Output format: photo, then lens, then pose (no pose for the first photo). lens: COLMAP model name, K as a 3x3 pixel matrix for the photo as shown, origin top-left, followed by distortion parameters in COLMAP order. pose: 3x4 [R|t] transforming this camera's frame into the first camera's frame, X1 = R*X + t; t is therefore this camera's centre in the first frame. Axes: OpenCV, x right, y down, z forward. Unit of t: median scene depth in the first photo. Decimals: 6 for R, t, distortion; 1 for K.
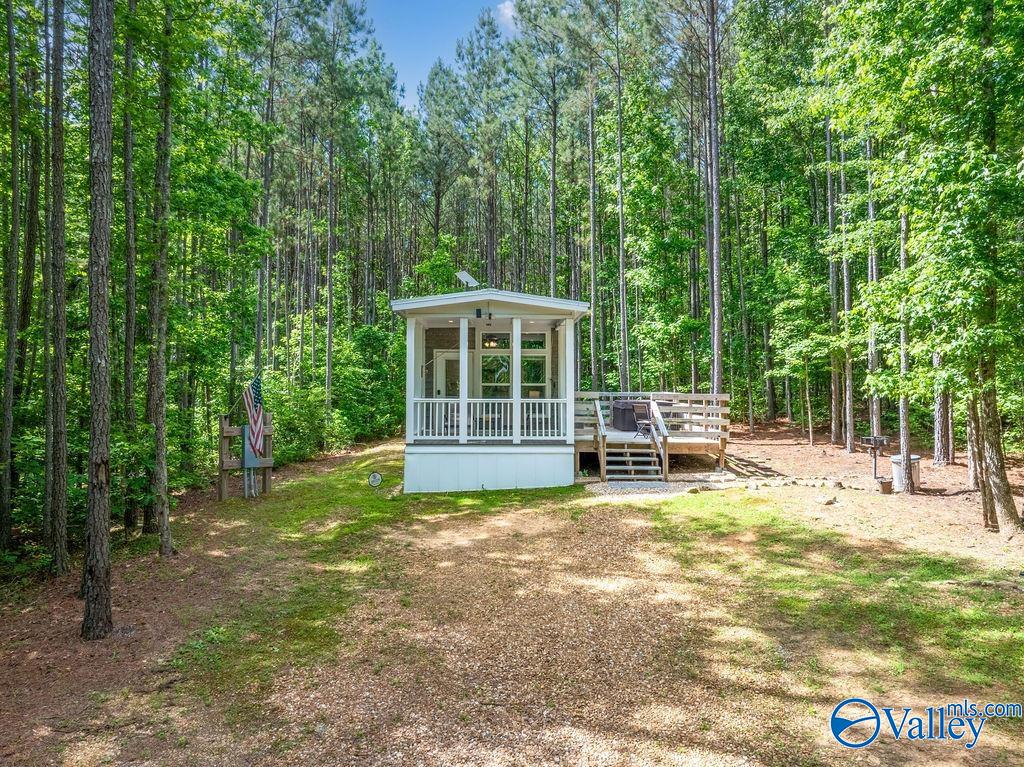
lens RADIAL K [[717.6, 0, 512.0], [0, 717.6, 383.5], [0, 0, 1]] dist [-0.041212, 0.001226]
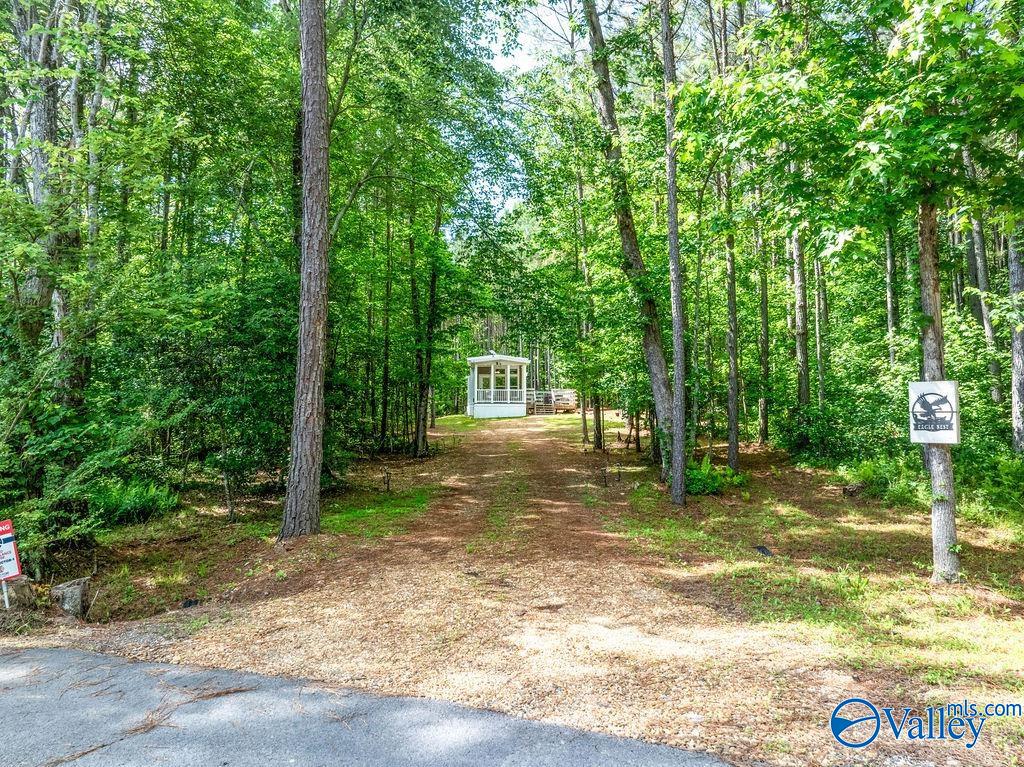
lens RADIAL K [[717.6, 0, 512.0], [0, 717.6, 383.5], [0, 0, 1]] dist [-0.041212, 0.001226]
pose [[0.999474, -0.000103, -0.032438, 0.125940], [-0.000790, 0.999621, -0.027517, 0.082086], [0.032429, 0.027528, 0.999095, -2.195932]]
